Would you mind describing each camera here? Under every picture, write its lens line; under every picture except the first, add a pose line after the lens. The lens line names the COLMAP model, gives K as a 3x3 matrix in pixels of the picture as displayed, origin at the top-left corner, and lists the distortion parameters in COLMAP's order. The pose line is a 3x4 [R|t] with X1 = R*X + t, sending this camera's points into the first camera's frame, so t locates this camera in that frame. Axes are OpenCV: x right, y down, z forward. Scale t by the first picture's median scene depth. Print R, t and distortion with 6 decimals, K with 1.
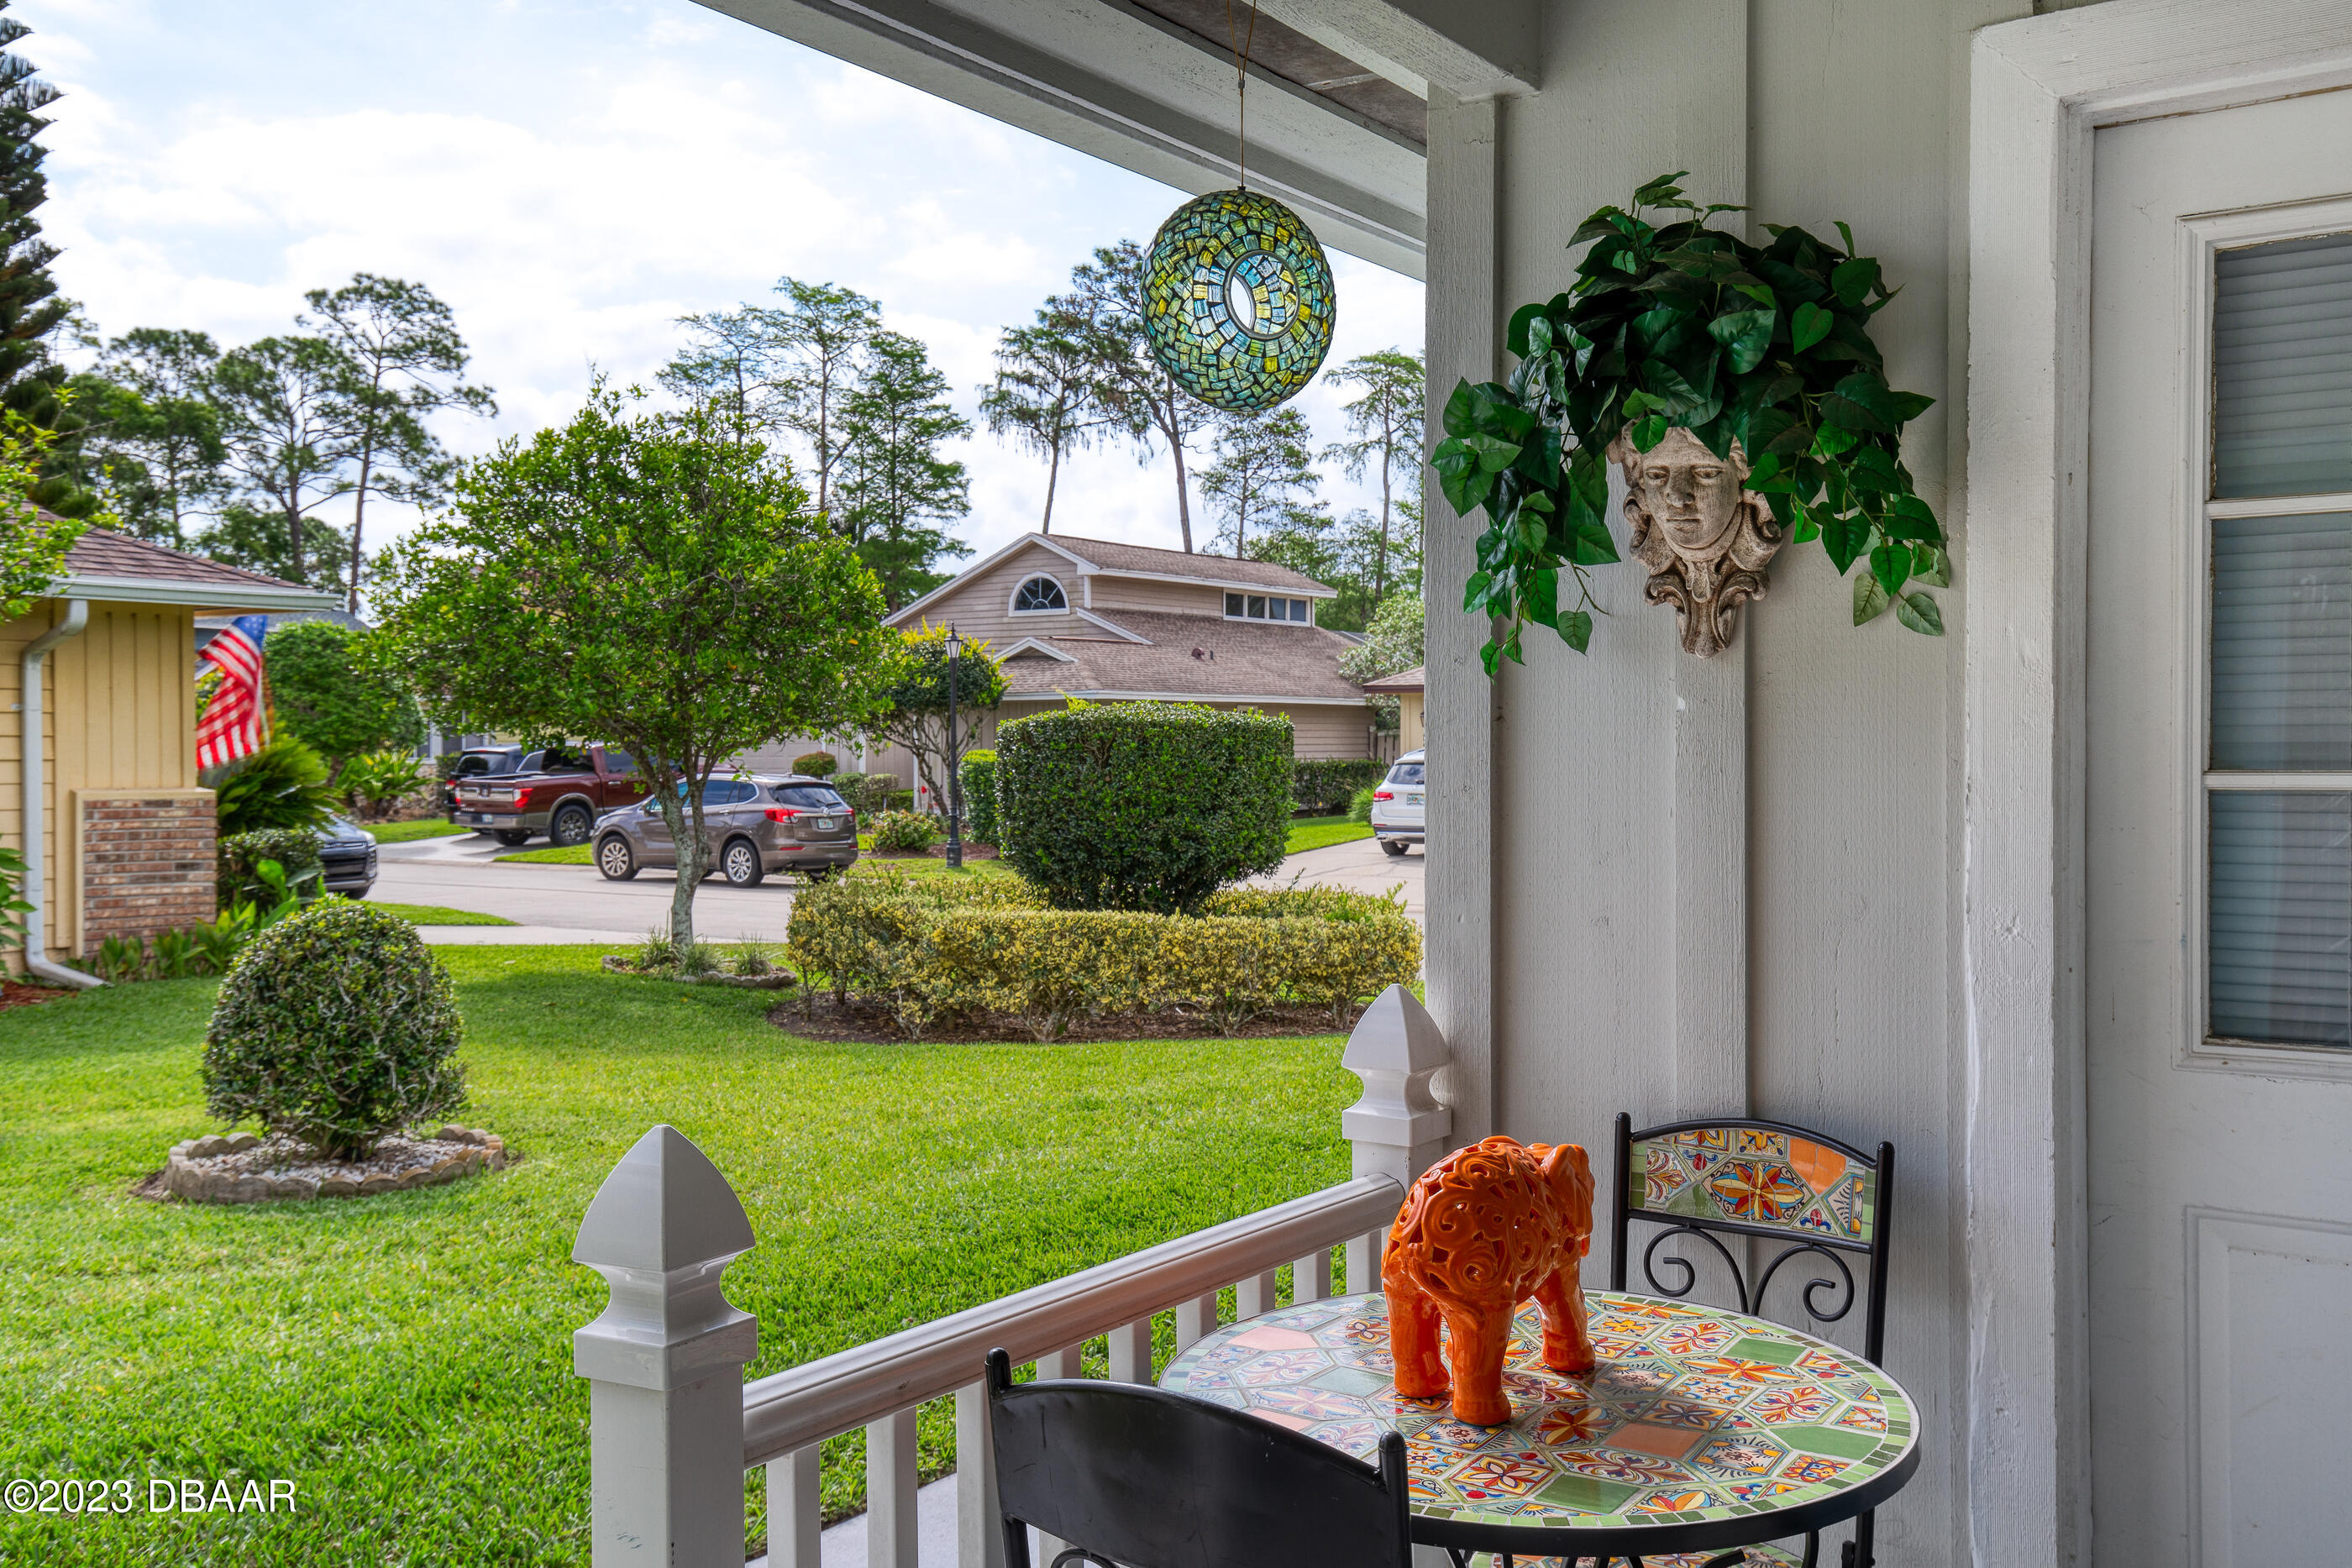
lens RADIAL K [[2164.5, 0, 1176.0], [0, 2164.5, 784.0], [0, 0, 1]] dist [0.034297, -0.071846]
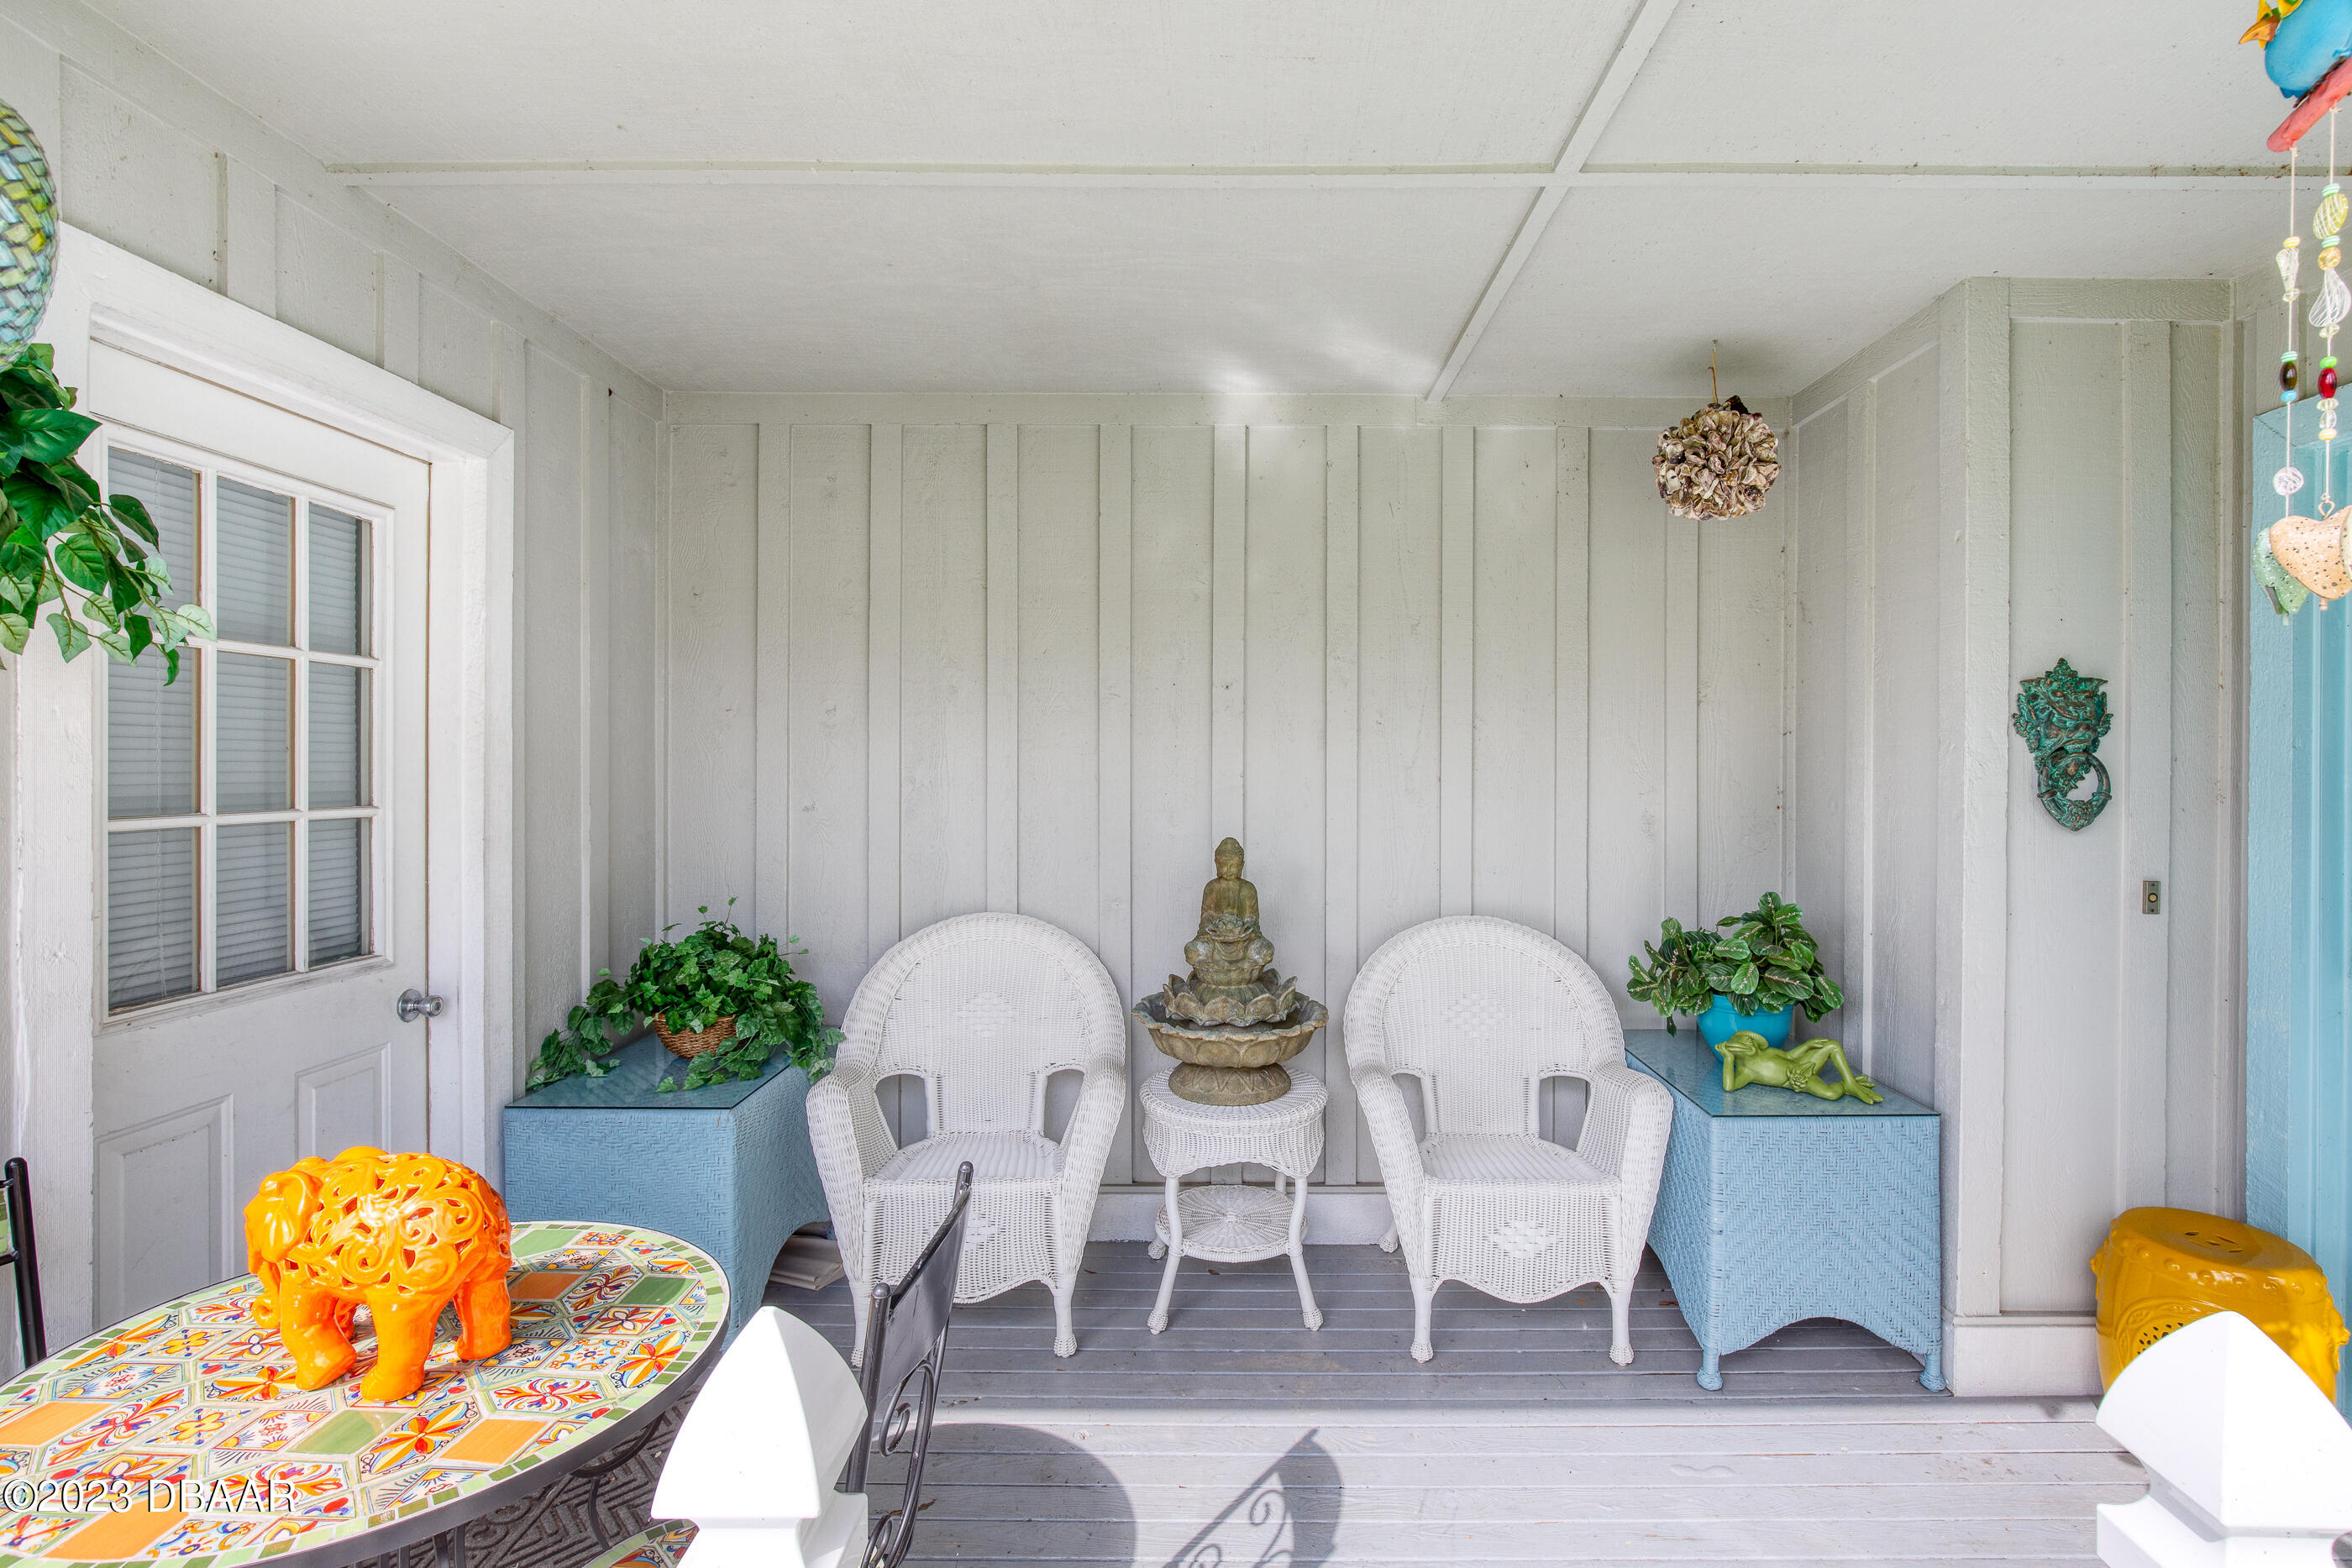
lens RADIAL K [[1101.0, 0, 1184.9], [0, 1101.0, 772.9], [0, 0, 1]] dist [-0.010054, 0.000034]
pose [[-0.556695, -0.002626, 0.830713, -0.385882], [0.012878, 0.999848, 0.011791, -0.027590], [-0.830617, 0.017262, -0.556576, 0.641908]]
